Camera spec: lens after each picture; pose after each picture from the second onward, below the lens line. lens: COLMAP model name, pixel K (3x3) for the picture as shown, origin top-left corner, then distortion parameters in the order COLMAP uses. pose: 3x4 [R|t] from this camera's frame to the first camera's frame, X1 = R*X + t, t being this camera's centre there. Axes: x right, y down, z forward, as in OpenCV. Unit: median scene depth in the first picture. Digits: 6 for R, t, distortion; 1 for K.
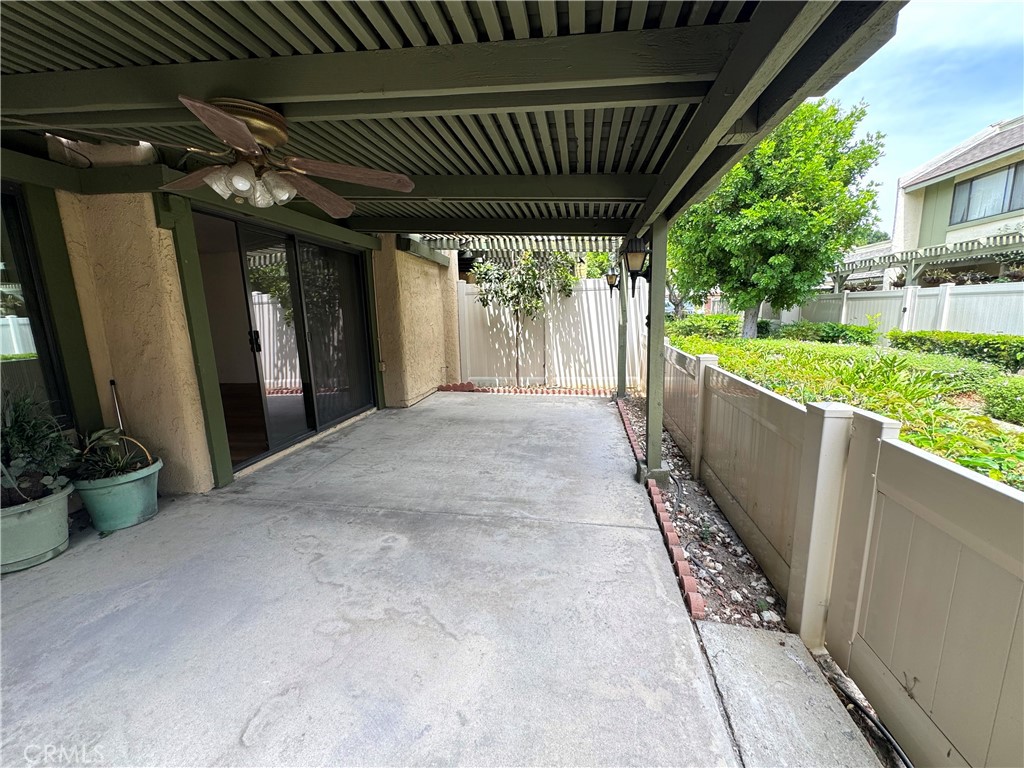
lens RADIAL K [[409.7, 0, 513.3], [0, 409.7, 382.8], [0, 0, 1]] dist [-0.003425, 0.000688]
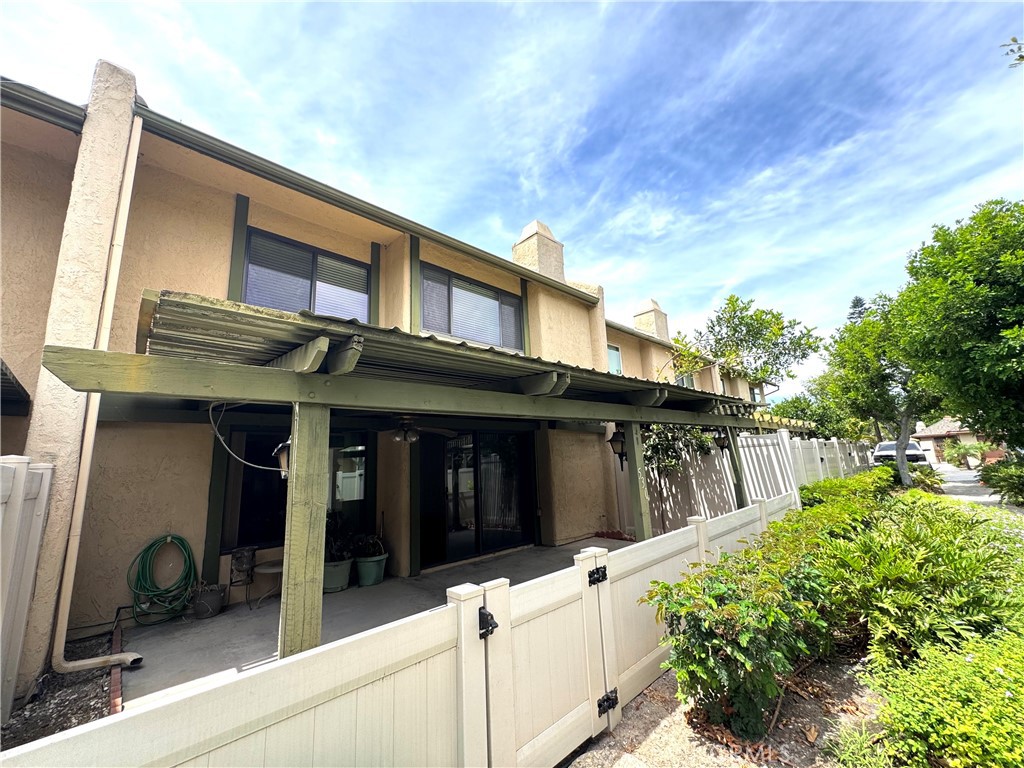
lens RADIAL K [[409.7, 0, 510.5], [0, 409.7, 384.3], [0, 0, 1]] dist [-0.003425, 0.000688]
pose [[0.798582, -0.122893, -0.589206, 0.640826], [-0.081596, 0.947791, -0.308276, -0.022155], [0.596330, 0.294260, 0.746861, -0.277375]]
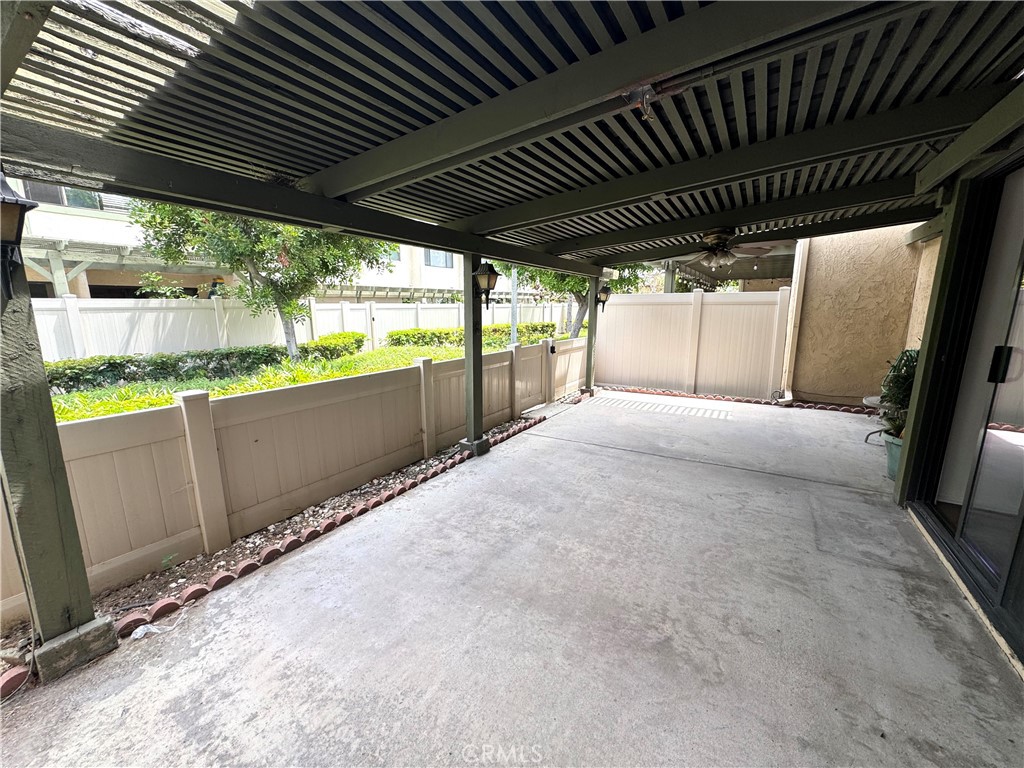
lens RADIAL K [[409.7, 0, 510.9], [0, 409.7, 384.4], [0, 0, 1]] dist [-0.003425, 0.000688]
pose [[-0.925621, -0.037973, 0.376542, -0.193000], [0.096452, 0.938429, 0.331735, -0.301776], [-0.365955, 0.343379, -0.864967, 1.604102]]
